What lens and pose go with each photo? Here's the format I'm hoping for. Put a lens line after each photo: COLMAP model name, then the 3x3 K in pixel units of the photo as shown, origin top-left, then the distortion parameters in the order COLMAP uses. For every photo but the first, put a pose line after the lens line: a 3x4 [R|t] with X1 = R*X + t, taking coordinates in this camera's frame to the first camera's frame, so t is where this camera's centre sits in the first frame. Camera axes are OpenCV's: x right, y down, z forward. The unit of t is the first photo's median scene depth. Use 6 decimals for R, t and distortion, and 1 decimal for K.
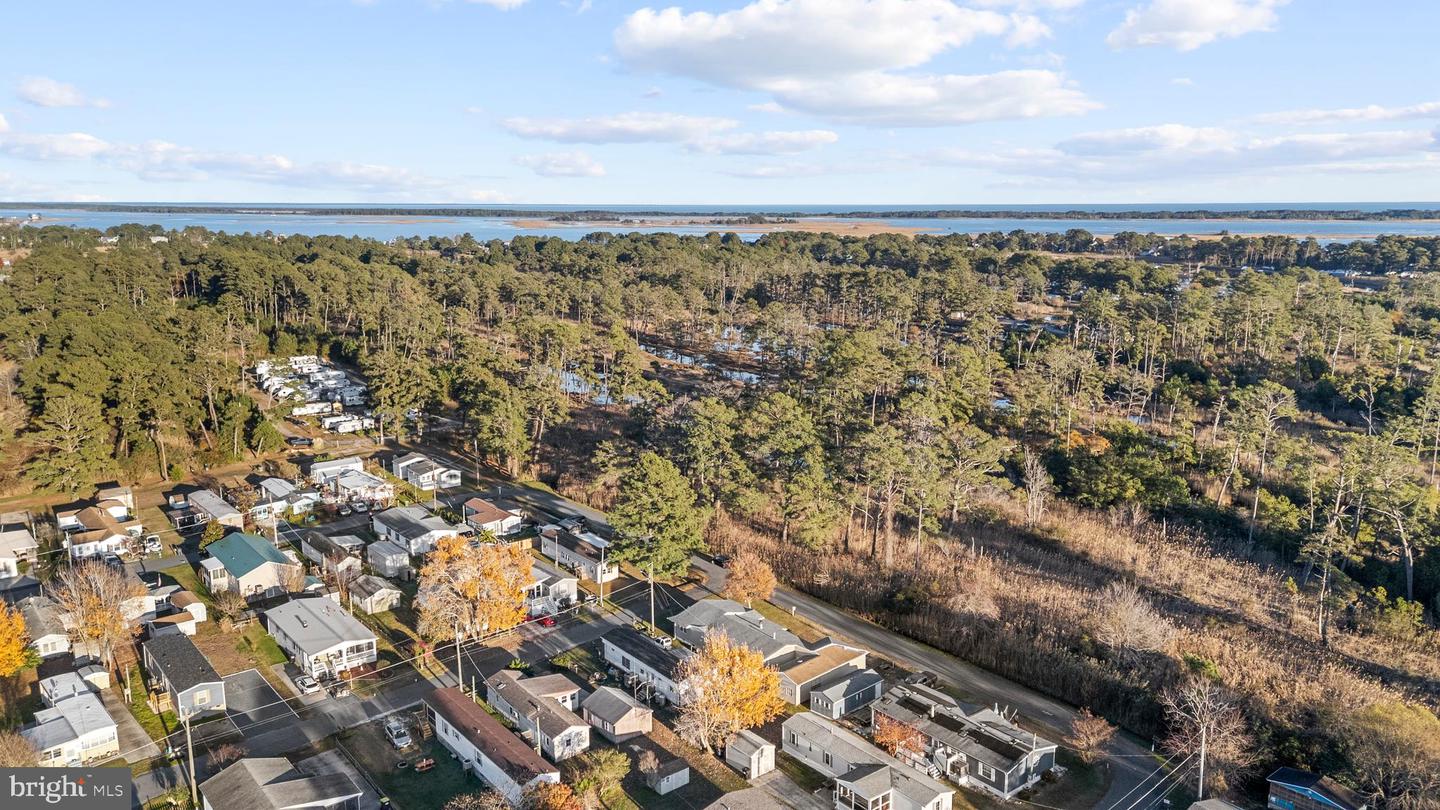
lens RADIAL K [[1055.6, 0, 720.2], [0, 1055.6, 399.8], [0, 0, 1]] dist [0.075177, -0.068964]
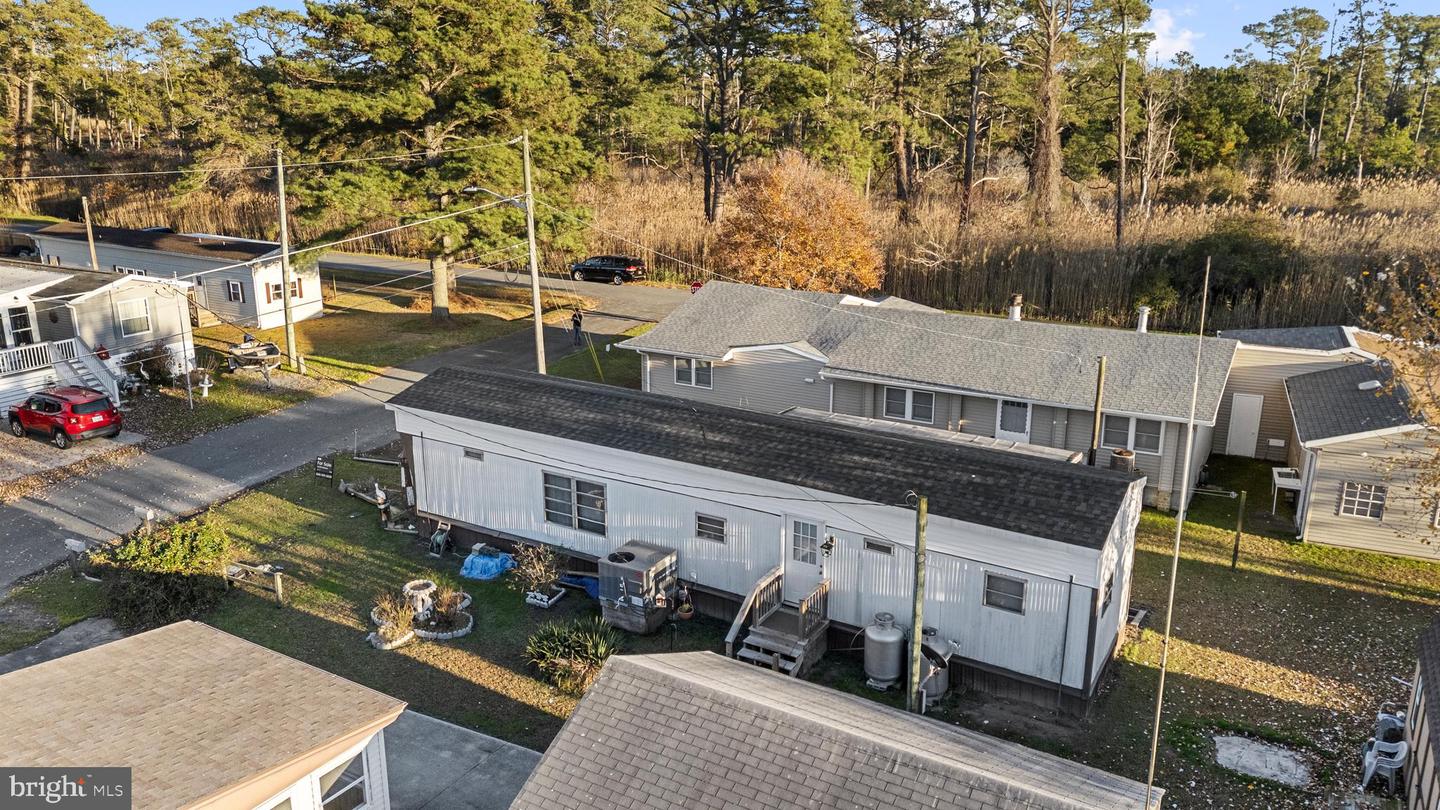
lens RADIAL K [[1055.6, 0, 720.8], [0, 1055.6, 400.5], [0, 0, 1]] dist [0.075177, -0.068964]
pose [[0.929273, -0.099820, 0.355650, -0.103027], [0.066386, 0.992250, 0.105037, 0.170156], [-0.363379, -0.073998, 0.928698, 0.657530]]
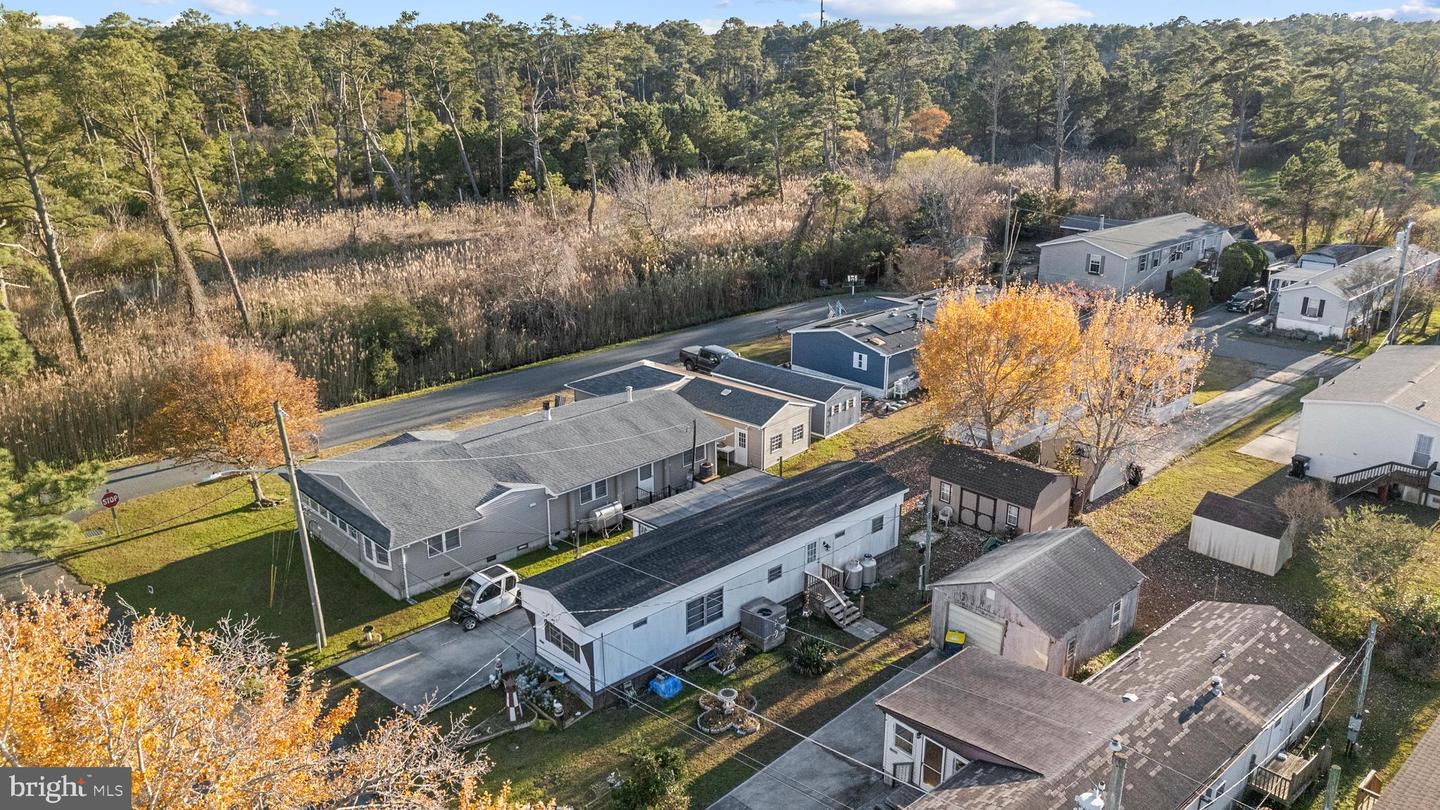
lens RADIAL K [[1055.6, 0, 720.7], [0, 1055.6, 404.1], [0, 0, 1]] dist [0.075177, -0.068964]
pose [[-0.085923, -0.322905, 0.942523, -0.280678], [0.184774, 0.924445, 0.333557, 0.076911], [-0.979018, 0.202814, -0.019767, 0.792446]]
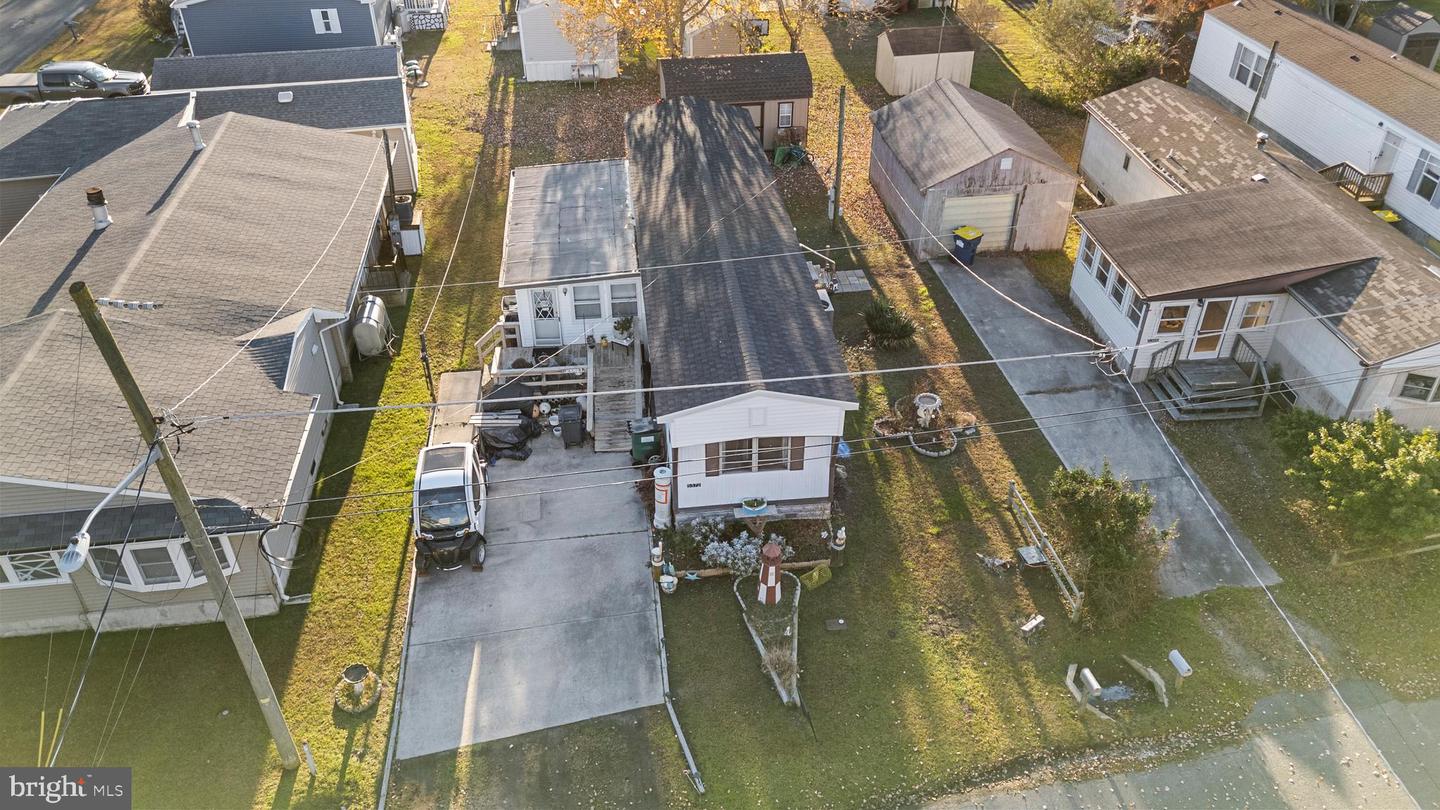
lens RADIAL K [[1055.6, 0, 720.7], [0, 1055.6, 407.4], [0, 0, 1]] dist [0.075177, -0.068964]
pose [[-0.858158, -0.296586, 0.419048, -0.133424], [0.097131, 0.707706, 0.699798, 0.090966], [-0.504113, 0.641240, -0.578516, 0.908768]]
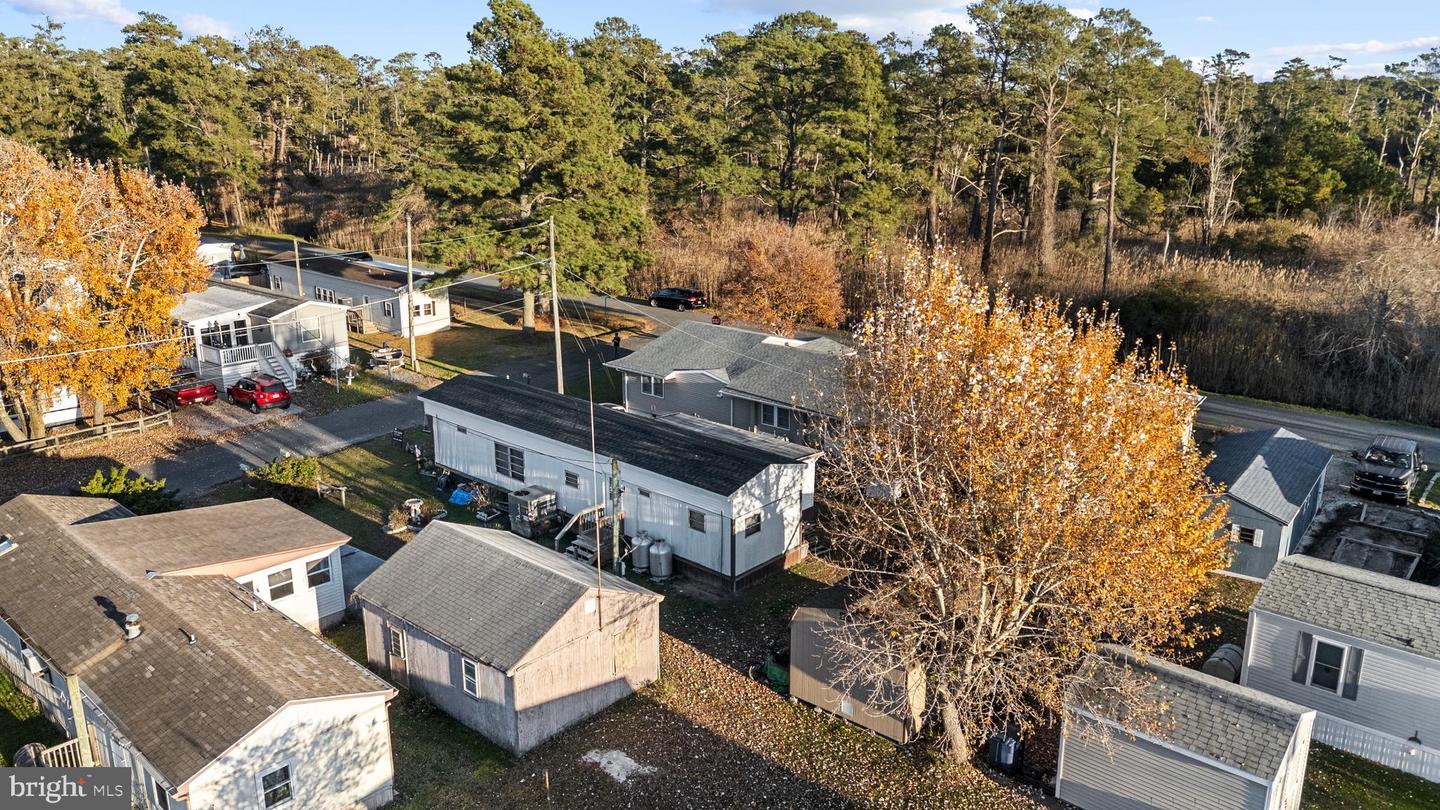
lens RADIAL K [[1055.6, 0, 721.9], [0, 1055.6, 399.9], [0, 0, 1]] dist [0.075177, -0.068964]
pose [[0.983351, -0.045523, 0.175921, -0.065091], [0.029758, 0.995384, 0.091238, 0.162980], [-0.179263, -0.084484, 0.980167, 0.550637]]
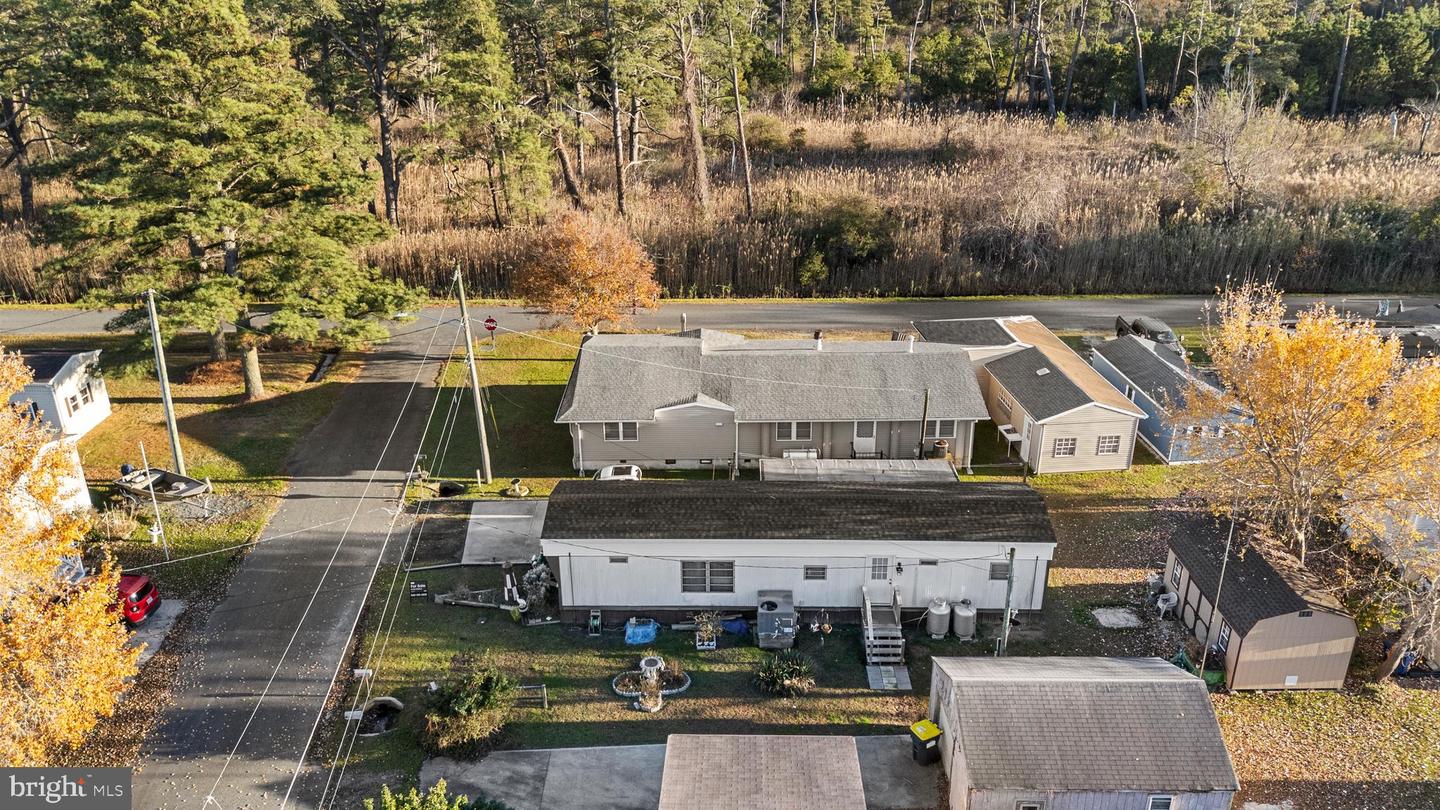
lens RADIAL K [[1055.6, 0, 723.2], [0, 1055.6, 408.2], [0, 0, 1]] dist [0.075177, -0.068964]
pose [[0.619616, -0.321069, 0.716233, -0.215078], [0.149271, 0.944058, 0.294062, 0.101356], [-0.770580, -0.075293, 0.632880, 0.661872]]
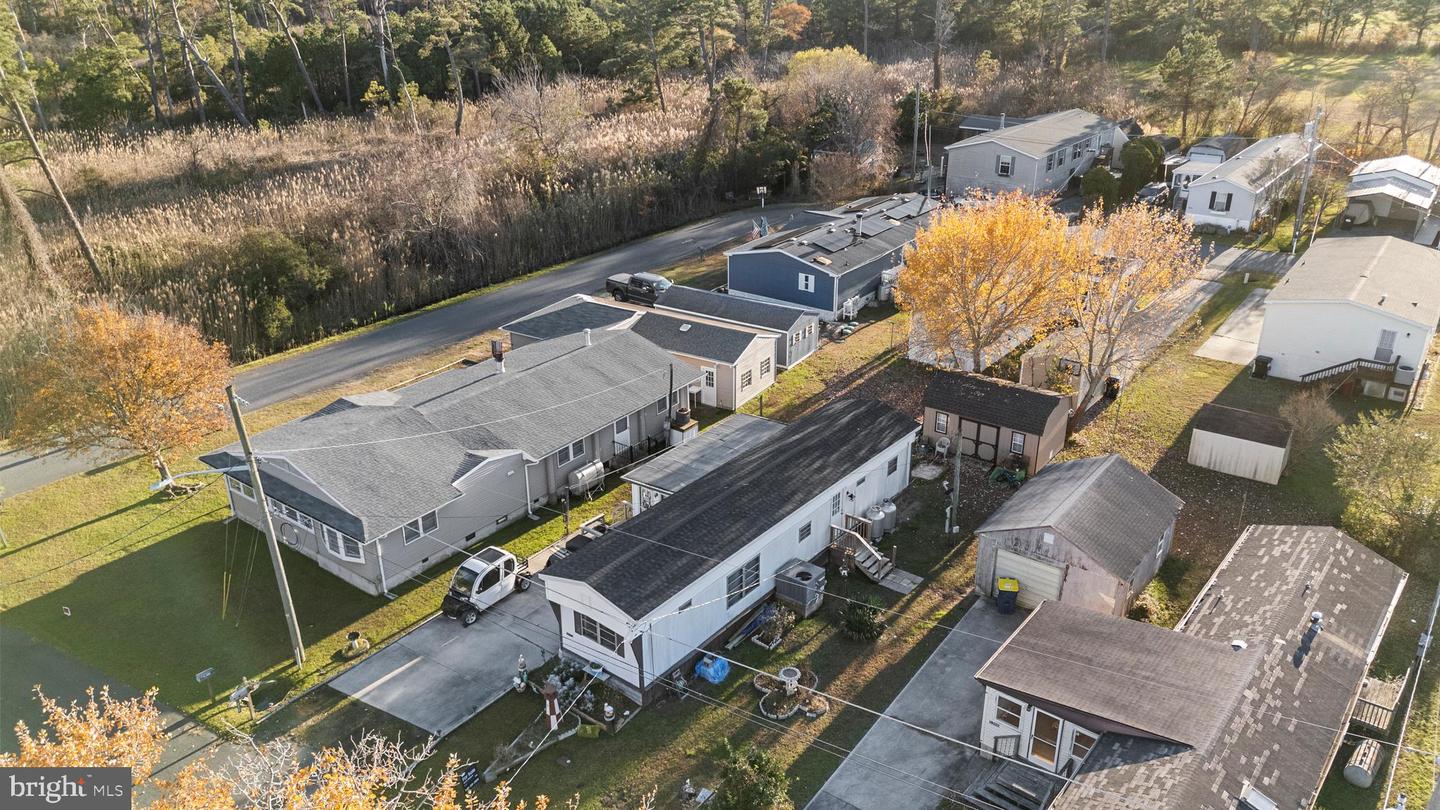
lens RADIAL K [[1055.6, 0, 720.4], [0, 1055.6, 404.8], [0, 0, 1]] dist [0.075177, -0.068964]
pose [[-0.245123, -0.392975, 0.886276, -0.247280], [0.185584, 0.878241, 0.440740, 0.070623], [-0.951564, 0.272514, -0.142348, 0.826046]]
